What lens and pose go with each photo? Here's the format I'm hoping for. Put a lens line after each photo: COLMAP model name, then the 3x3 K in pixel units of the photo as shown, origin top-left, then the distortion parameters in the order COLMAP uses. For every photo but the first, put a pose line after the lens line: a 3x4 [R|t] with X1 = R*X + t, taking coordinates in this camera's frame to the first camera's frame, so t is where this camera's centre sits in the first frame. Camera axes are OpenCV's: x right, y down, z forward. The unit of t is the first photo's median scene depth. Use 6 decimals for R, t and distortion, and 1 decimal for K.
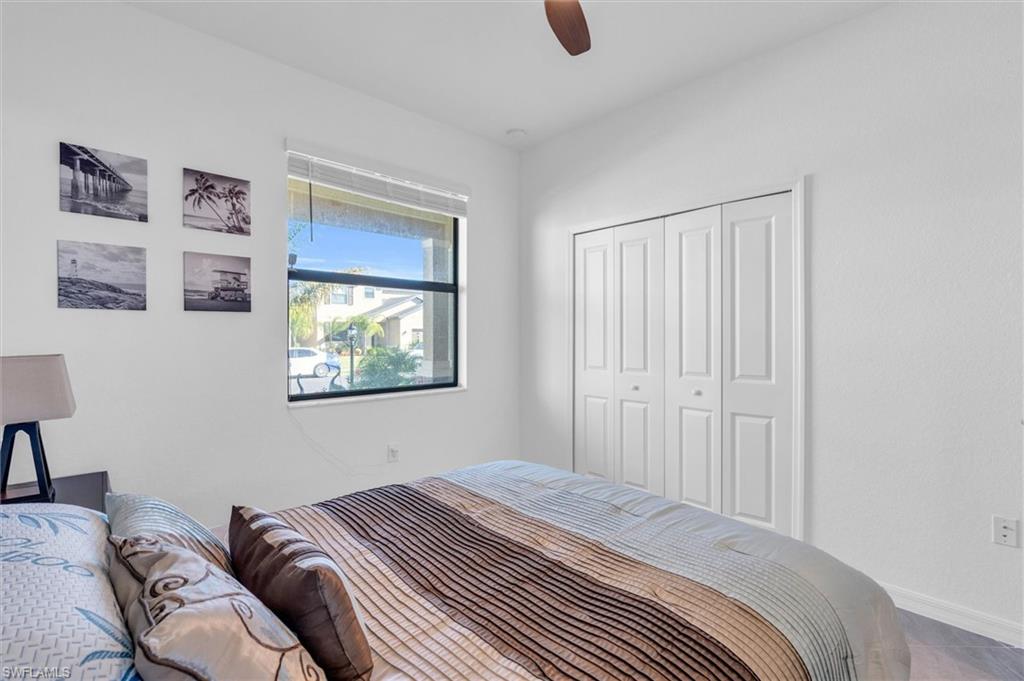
lens RADIAL K [[462.2, 0, 514.3], [0, 462.2, 336.9], [0, 0, 1]] dist [-0.000854, 0.000268]
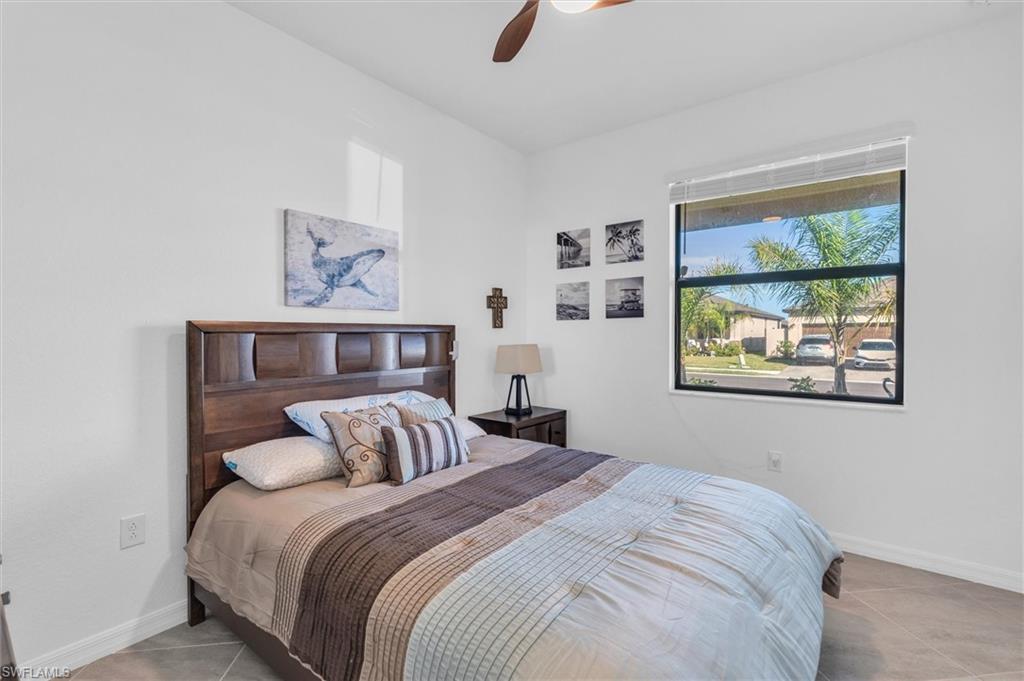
lens RADIAL K [[462.2, 0, 514.3], [0, 462.2, 336.9], [0, 0, 1]] dist [-0.000854, 0.000268]
pose [[0.154721, 0.004908, -0.987946, 0.755410], [-0.000654, 0.999988, 0.004866, -0.002685], [0.987958, -0.000107, 0.154722, 0.457712]]
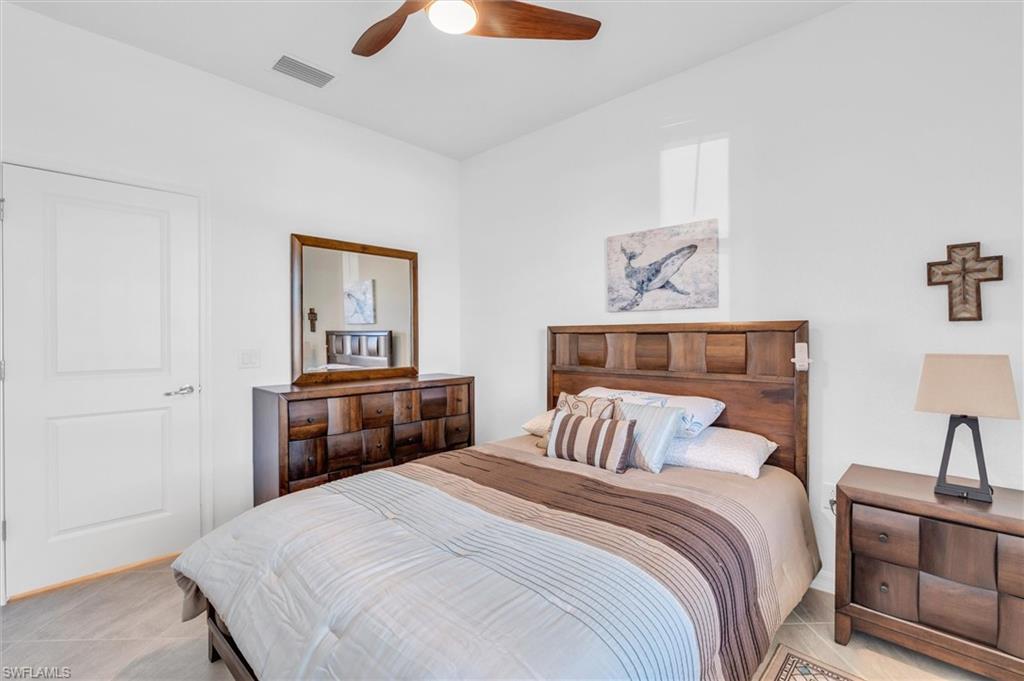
lens RADIAL K [[462.2, 0, 514.3], [0, 462.2, 336.9], [0, 0, 1]] dist [-0.000854, 0.000268]
pose [[-0.998573, 0.000422, -0.053396, 0.007536], [0.000185, 0.999990, 0.004437, -0.001418], [0.053397, 0.004421, -0.998564, 1.424533]]
